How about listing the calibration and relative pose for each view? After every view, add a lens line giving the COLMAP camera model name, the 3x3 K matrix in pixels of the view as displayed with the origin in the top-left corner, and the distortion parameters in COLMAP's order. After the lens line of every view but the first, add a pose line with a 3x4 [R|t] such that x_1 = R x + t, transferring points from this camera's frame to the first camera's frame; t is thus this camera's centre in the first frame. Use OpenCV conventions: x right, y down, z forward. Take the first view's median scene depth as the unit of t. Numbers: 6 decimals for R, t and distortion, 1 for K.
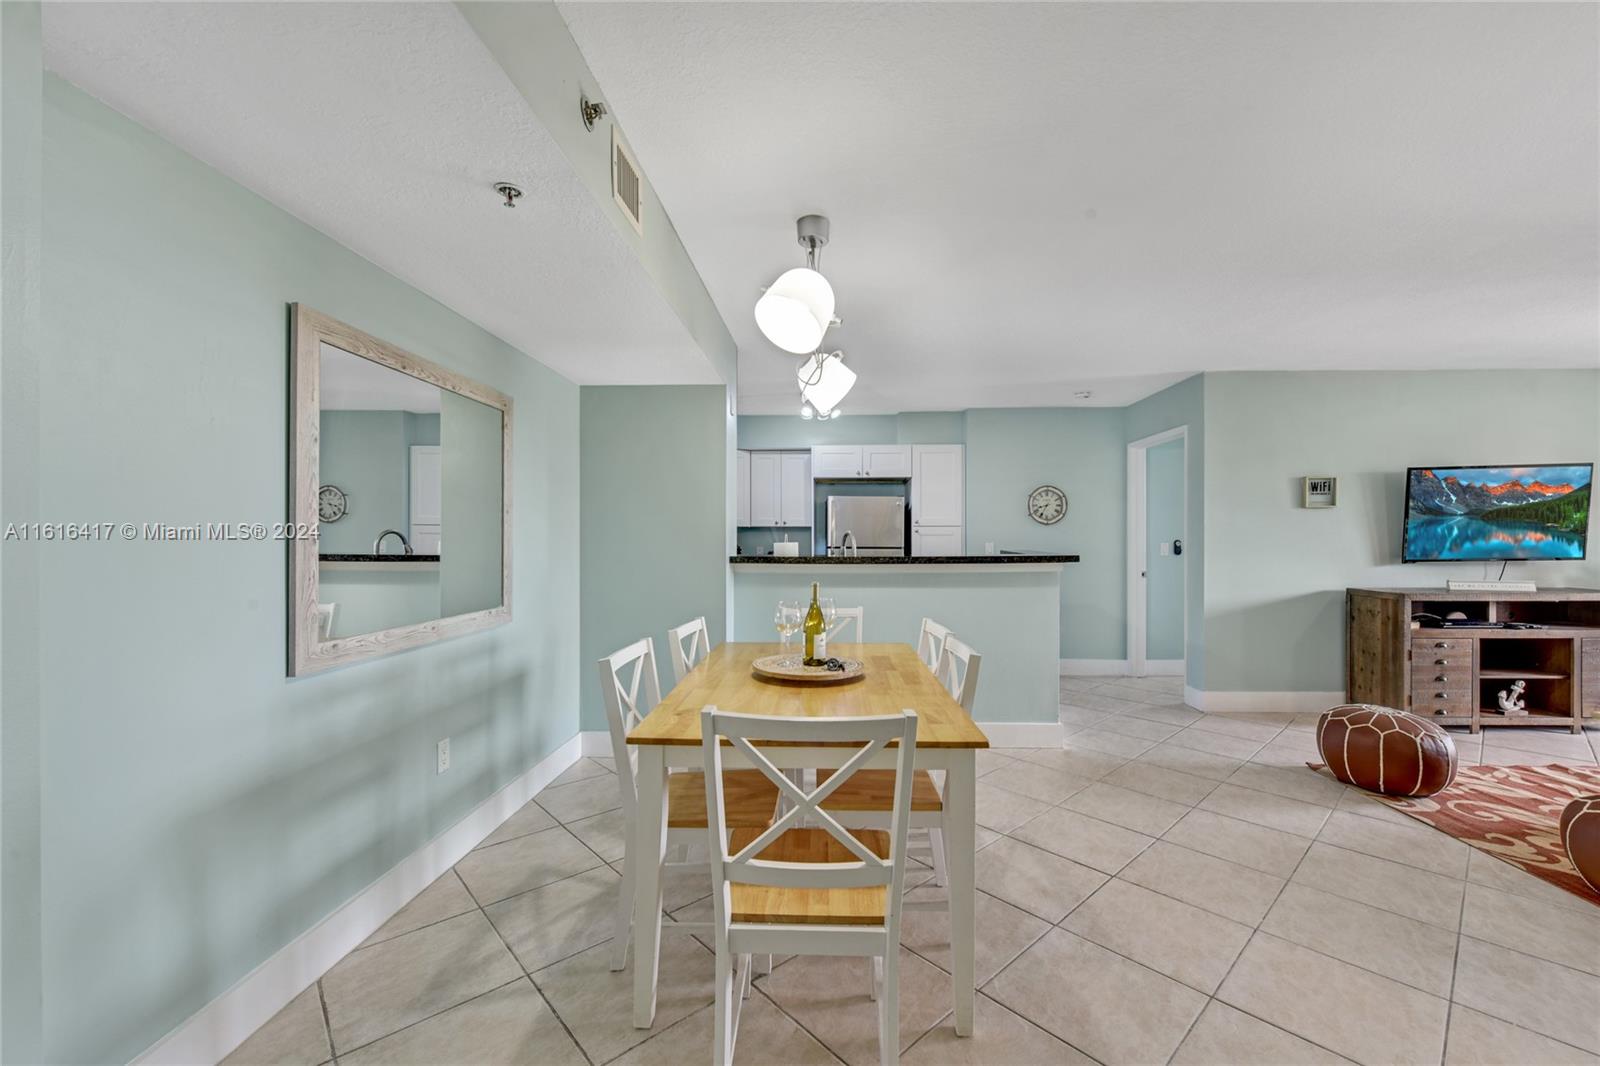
lens RADIAL K [[646.9, 0, 806.9], [0, 646.9, 536.0], [0, 0, 1]] dist [-0.000202, -0.003572]
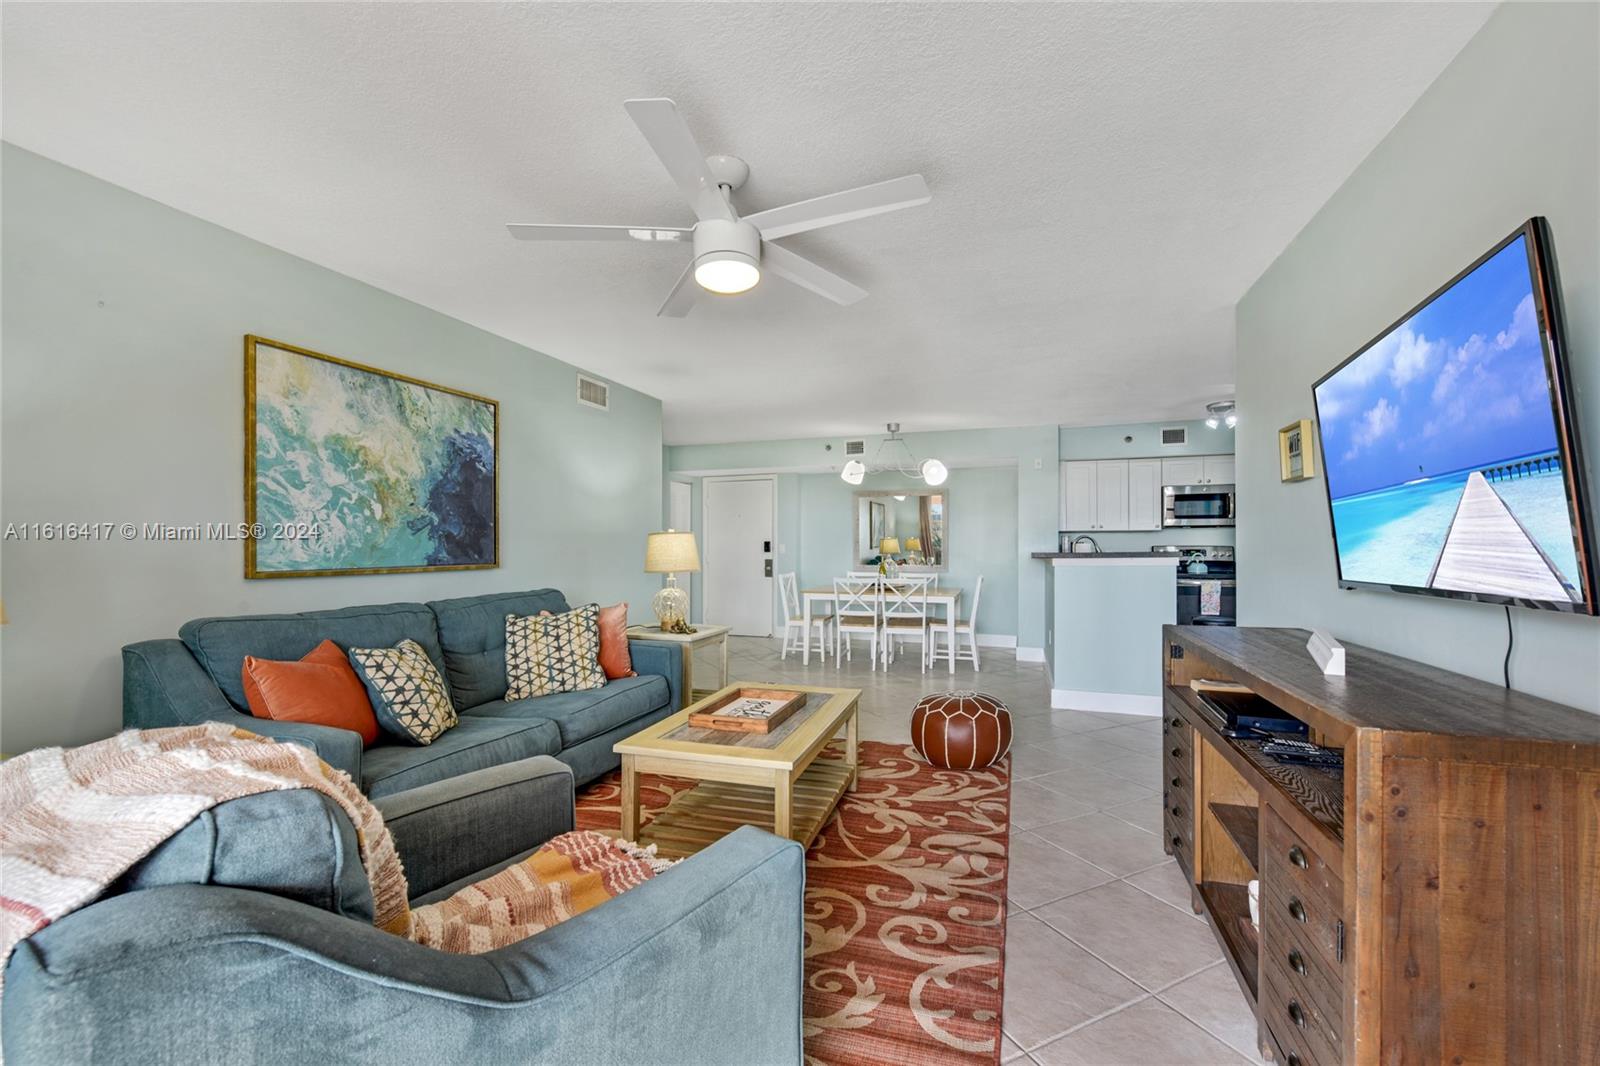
lens RADIAL K [[646.9, 0, 787.7], [0, 646.9, 535.9], [0, 0, 1]] dist [-0.000202, -0.003572]
pose [[-0.299435, -0.011404, -0.954049, 1.614392], [-0.000081, 0.999929, -0.011927, 0.010254], [0.954117, -0.003495, -0.299415, 0.832793]]
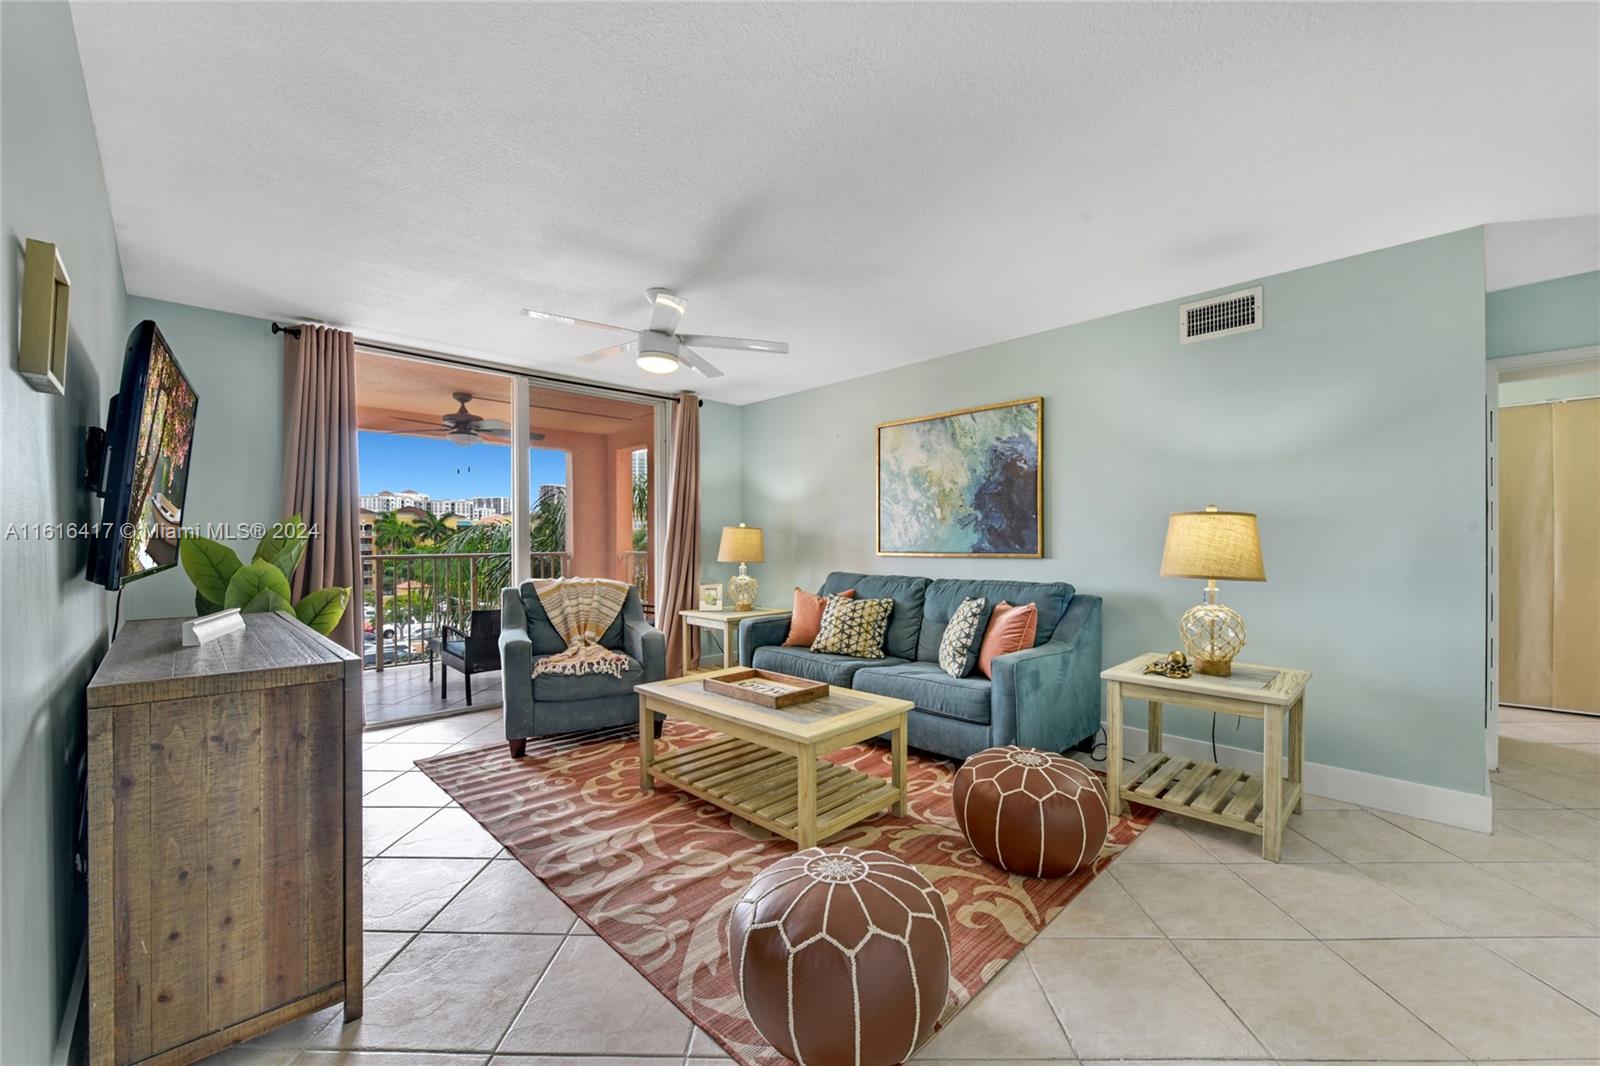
lens RADIAL K [[646.9, 0, 814.1], [0, 646.9, 535.4], [0, 0, 1]] dist [-0.000202, -0.003572]
pose [[-0.728609, 0.009169, 0.684869, 0.449370], [0.004156, 0.999951, -0.008966, 0.018610], [-0.684918, -0.003686, -0.728611, 1.086556]]
